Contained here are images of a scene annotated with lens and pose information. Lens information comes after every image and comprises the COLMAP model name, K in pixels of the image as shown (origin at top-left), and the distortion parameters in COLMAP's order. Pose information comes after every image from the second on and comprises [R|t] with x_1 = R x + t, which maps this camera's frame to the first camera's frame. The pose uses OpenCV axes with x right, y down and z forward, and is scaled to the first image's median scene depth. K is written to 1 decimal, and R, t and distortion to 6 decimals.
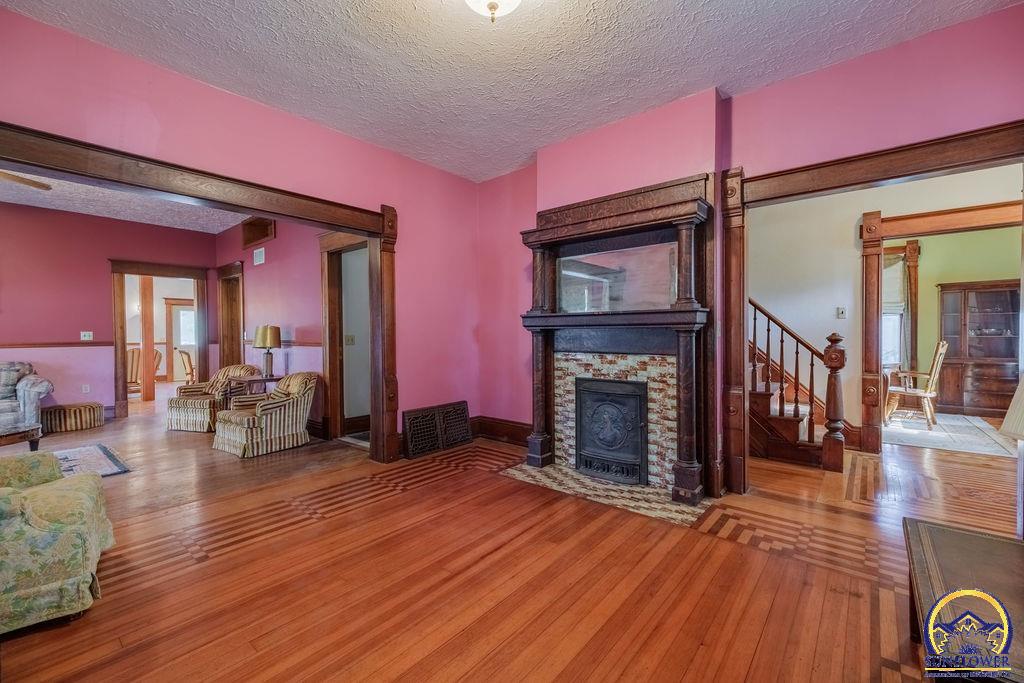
lens RADIAL K [[431.2, 0, 512.0], [0, 431.2, 341.5], [0, 0, 1]] dist [0.001064, 0.000058]
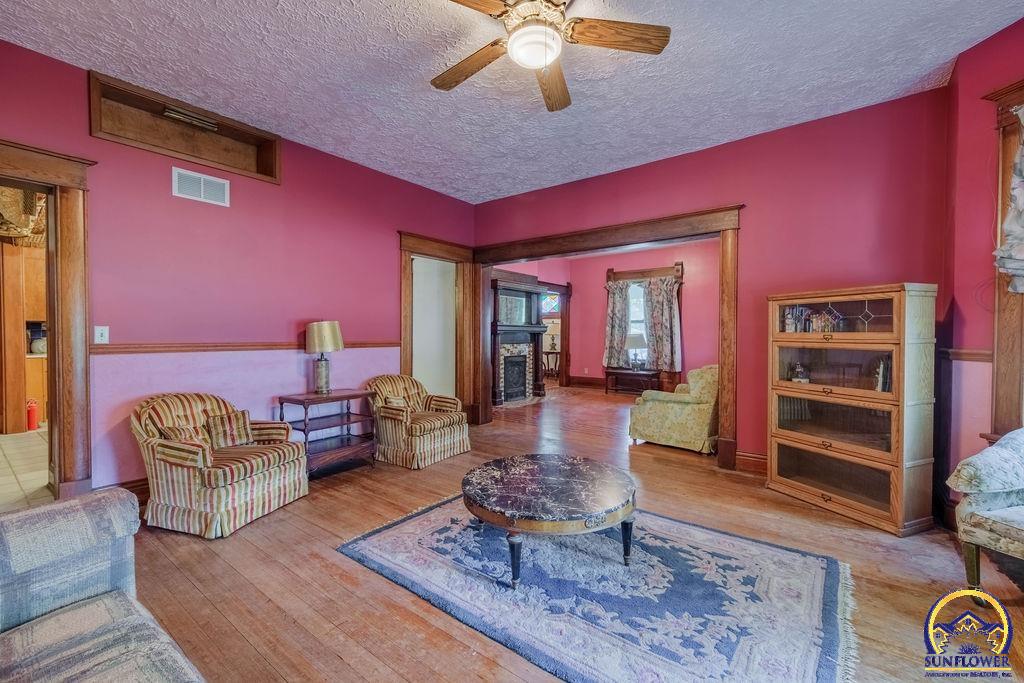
lens RADIAL K [[431.2, 0, 512.0], [0, 431.2, 341.5], [0, 0, 1]] dist [0.001064, 0.000058]
pose [[-0.028901, -0.013118, 0.999496, -1.984968], [0.015376, 0.999790, 0.013567, -0.013854], [-0.999464, 0.015761, -0.028693, 1.080934]]
